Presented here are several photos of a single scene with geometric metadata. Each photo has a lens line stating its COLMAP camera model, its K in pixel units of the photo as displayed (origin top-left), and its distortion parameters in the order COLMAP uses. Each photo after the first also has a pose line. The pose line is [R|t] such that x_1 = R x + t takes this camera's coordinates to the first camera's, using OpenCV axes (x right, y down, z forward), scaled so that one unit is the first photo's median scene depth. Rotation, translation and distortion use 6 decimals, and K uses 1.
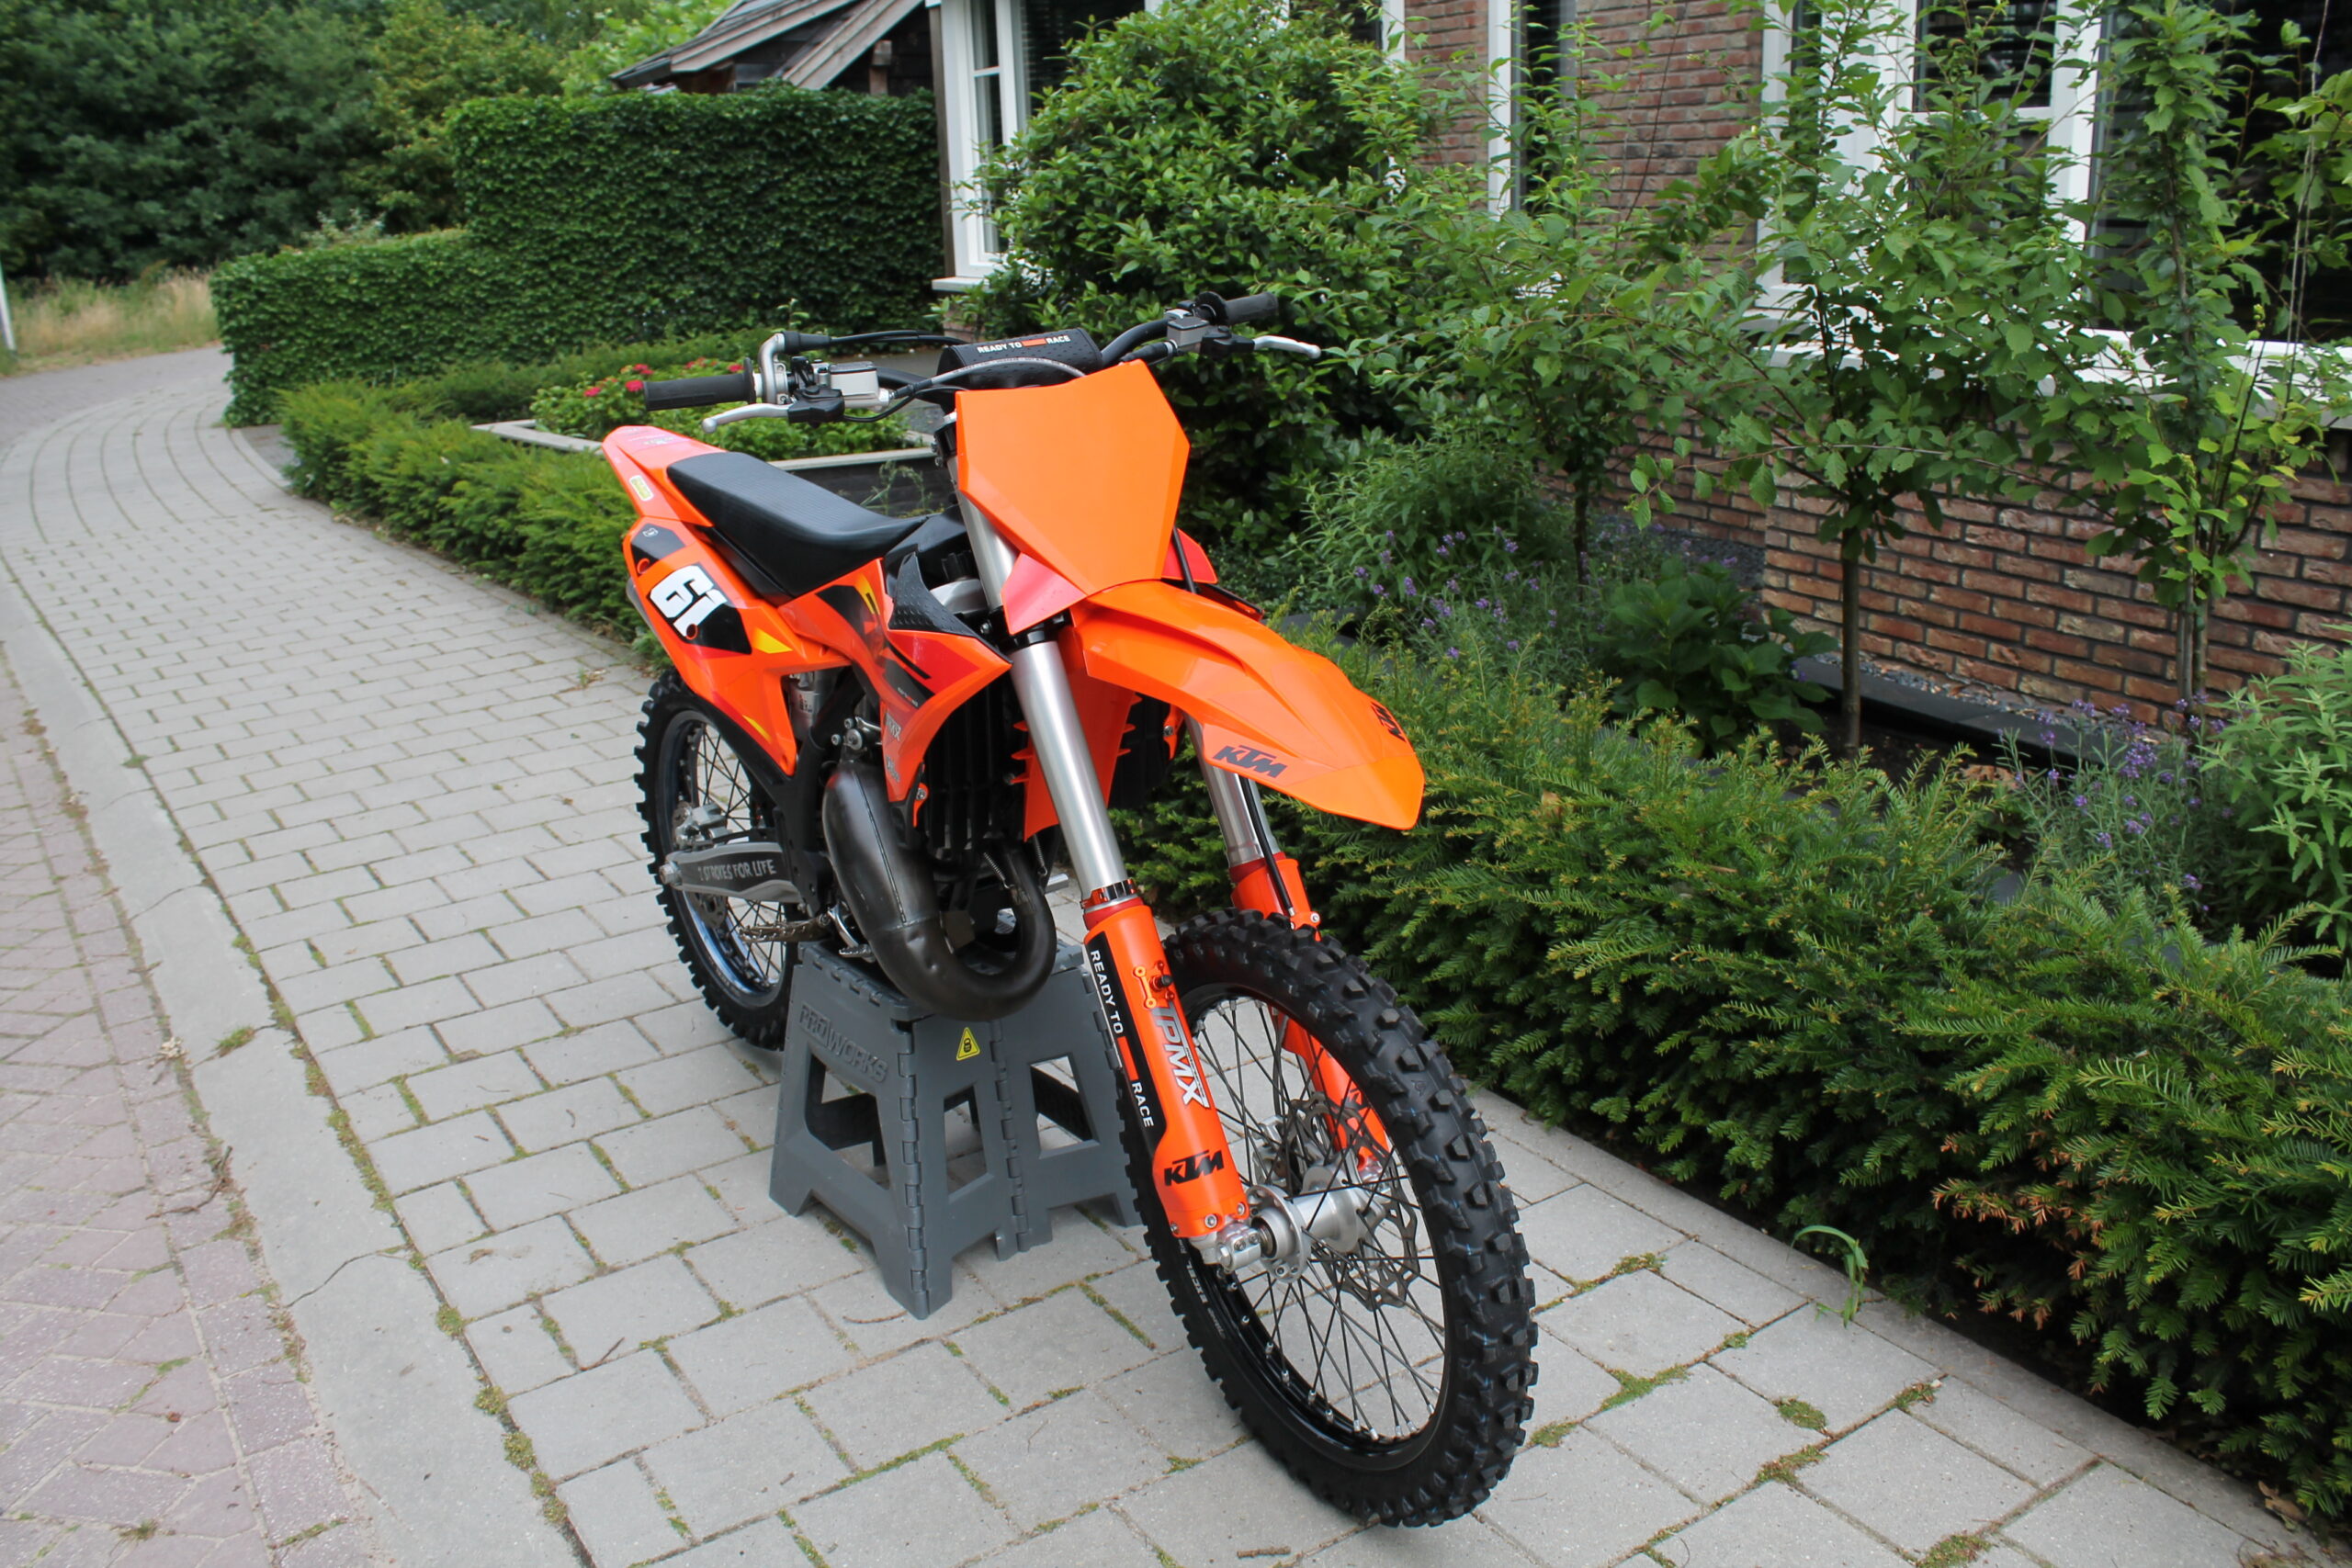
lens RADIAL K [[1947.5, 0, 1196.1], [0, 1947.5, 795.8], [0, 0, 1]] dist [-0.156565, 0.146314]
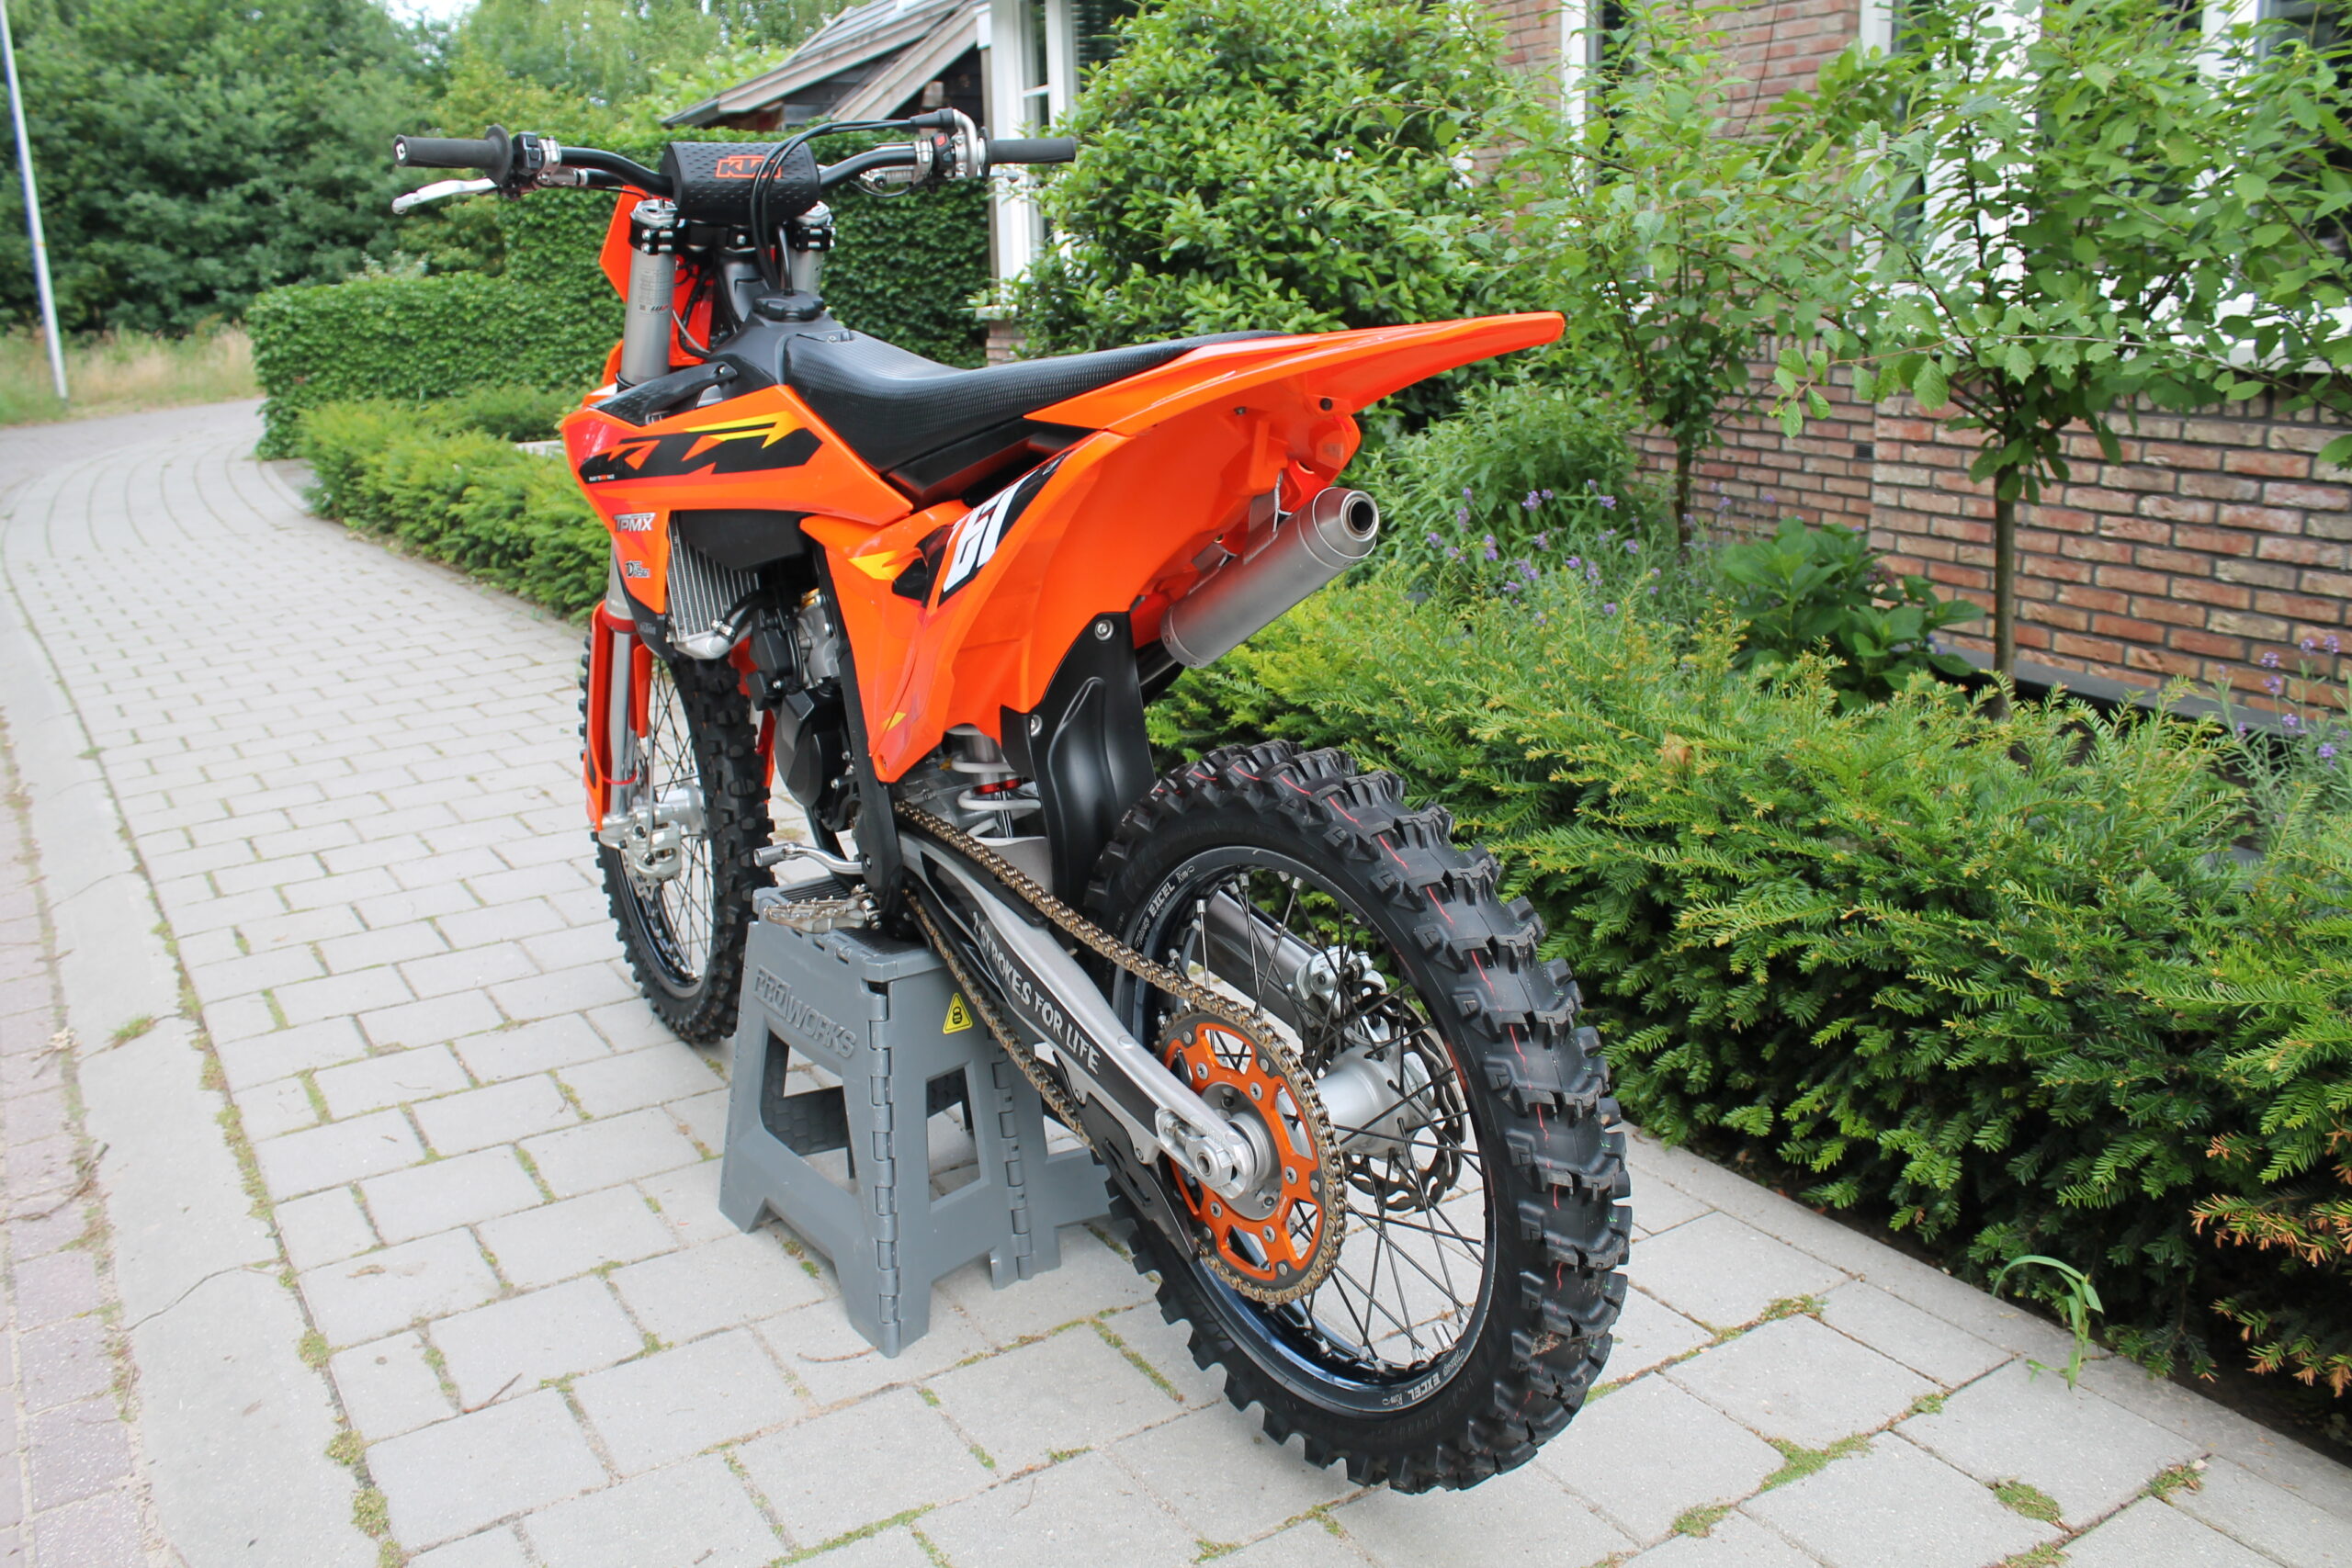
lens RADIAL K [[1954.7, 0, 1190.9], [0, 1954.7, 793.5], [0, 0, 1]] dist [-0.149426, 0.131716]
pose [[0.999538, 0.014167, -0.026902, -0.000519], [-0.015306, 0.998974, -0.042615, 0.056691], [0.026270, 0.043007, 0.998729, 0.157865]]
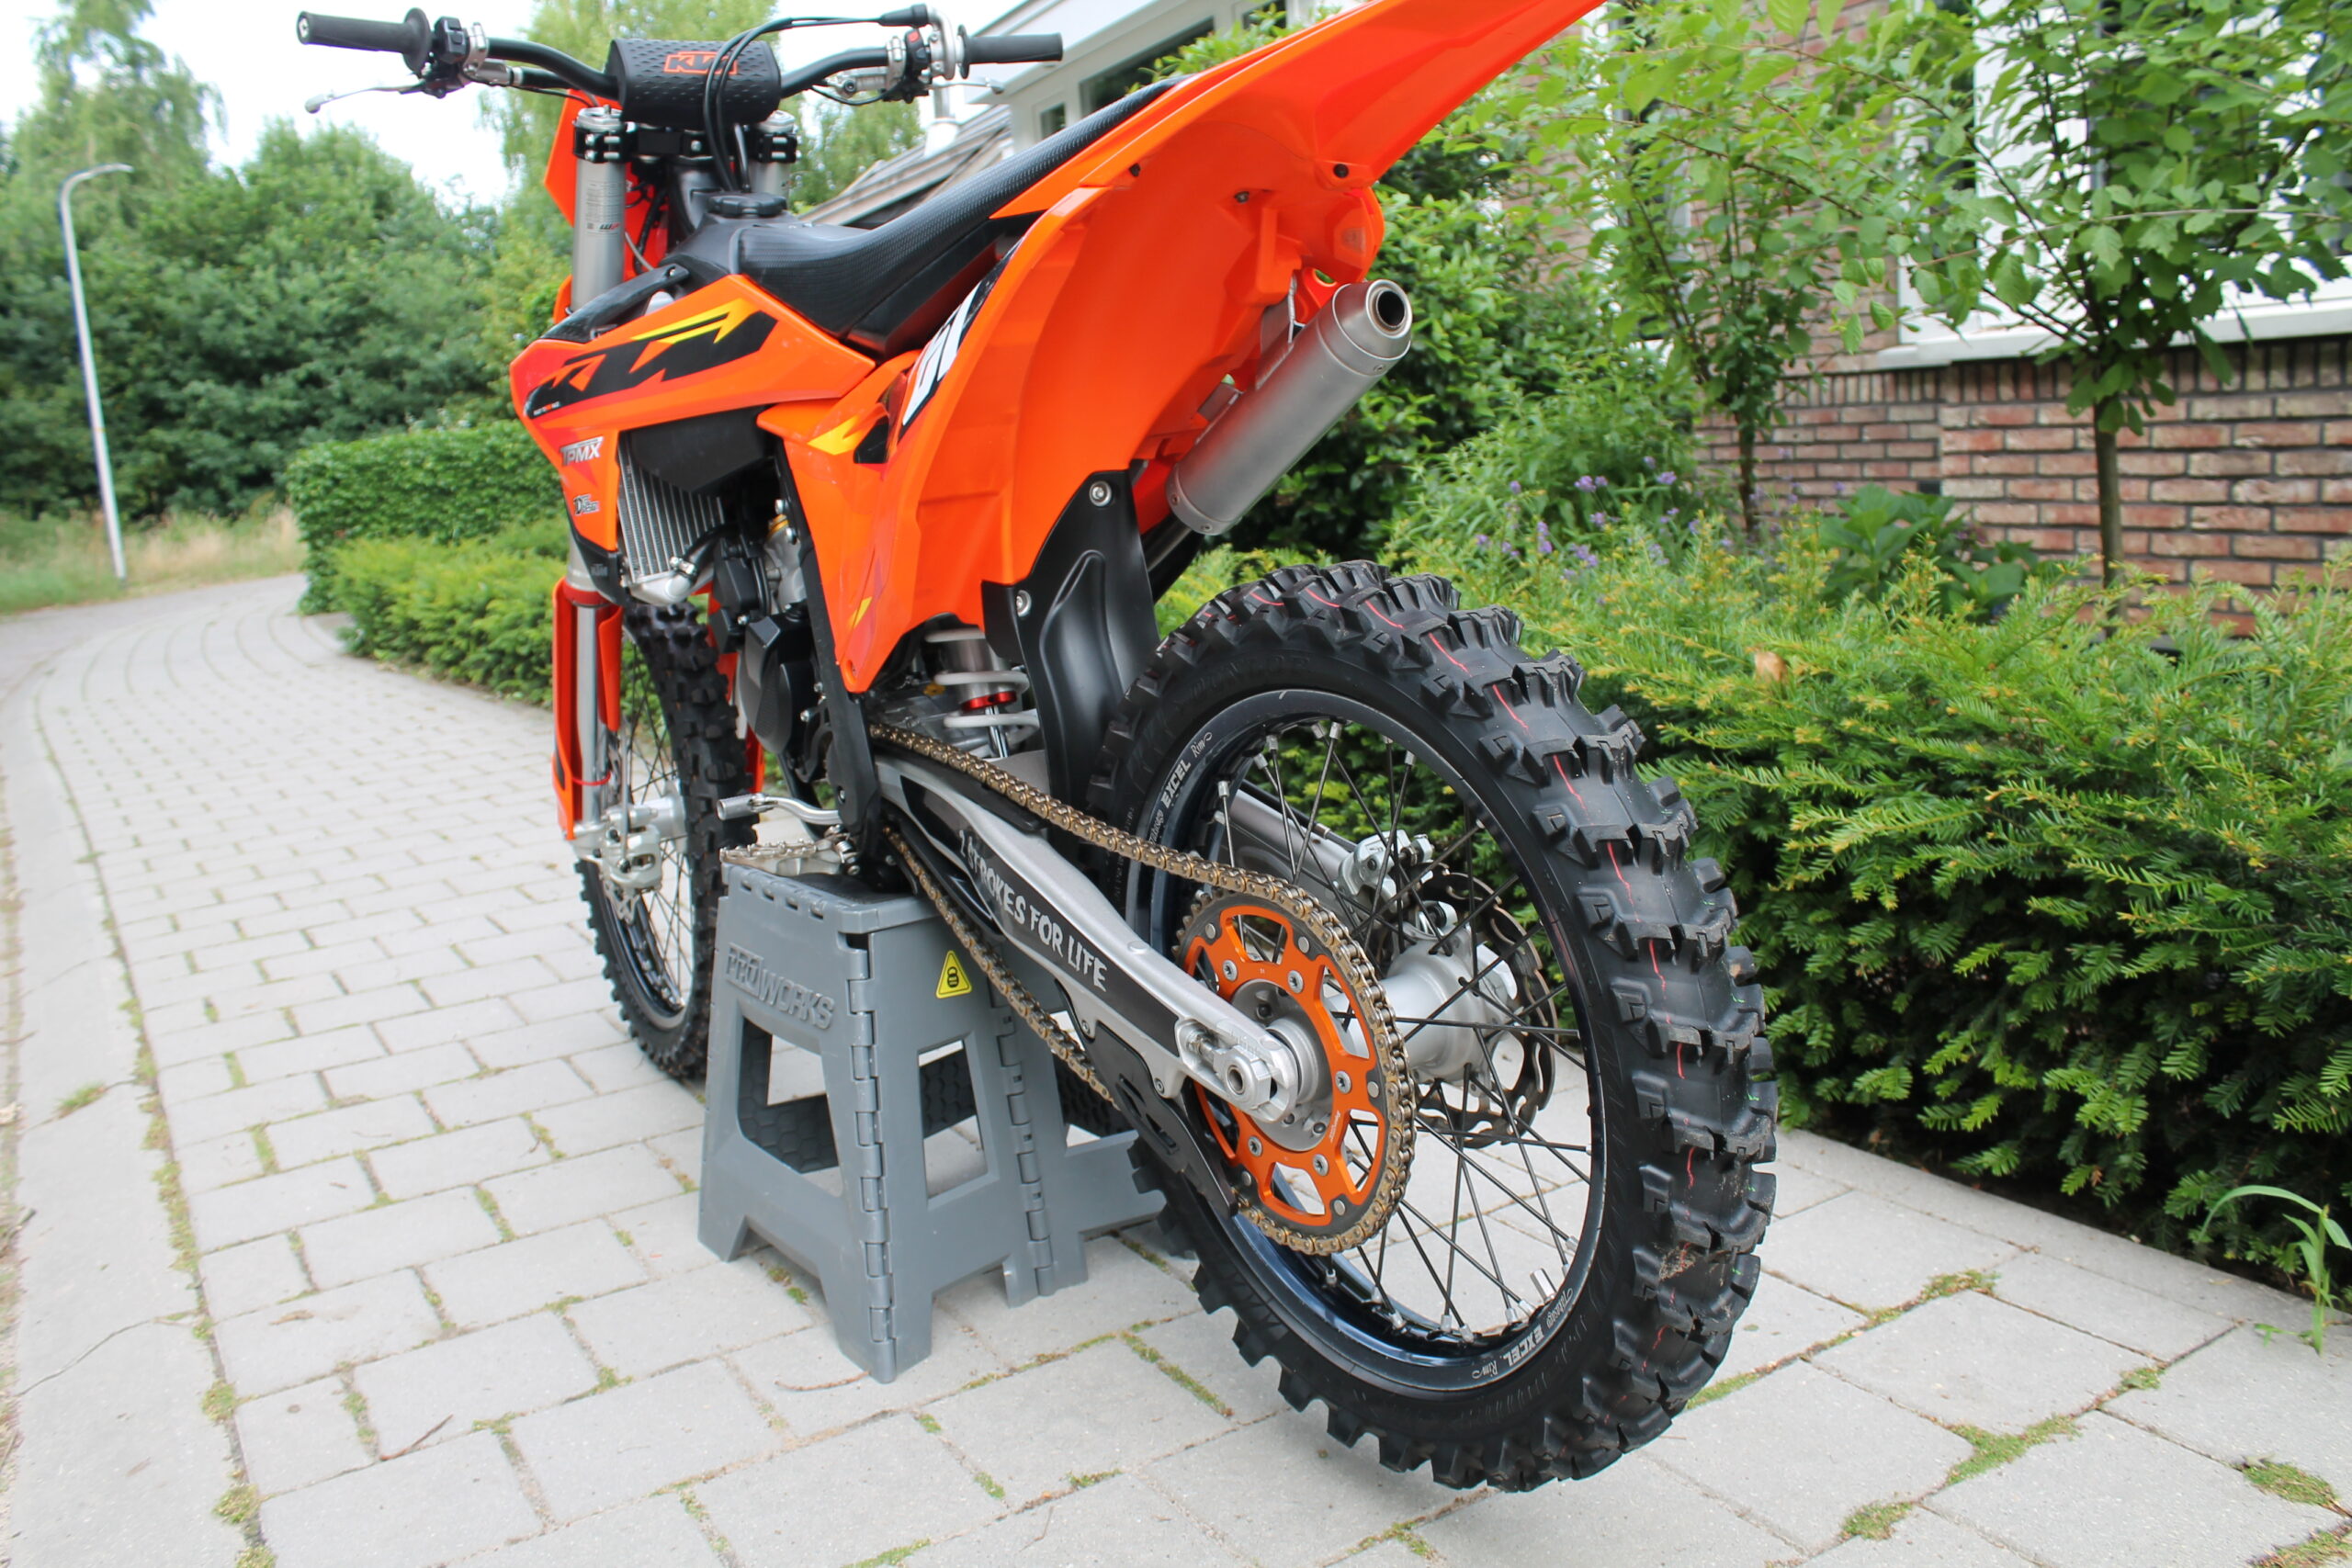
lens RADIAL K [[1954.7, 0, 1190.9], [0, 1954.7, 793.5], [0, 0, 1]] dist [-0.149426, 0.131716]
pose [[0.997905, -0.031562, -0.056472, 0.006392], [0.024627, 0.992523, -0.119547, 0.121951], [0.059823, 0.117906, 0.991221, 0.255736]]
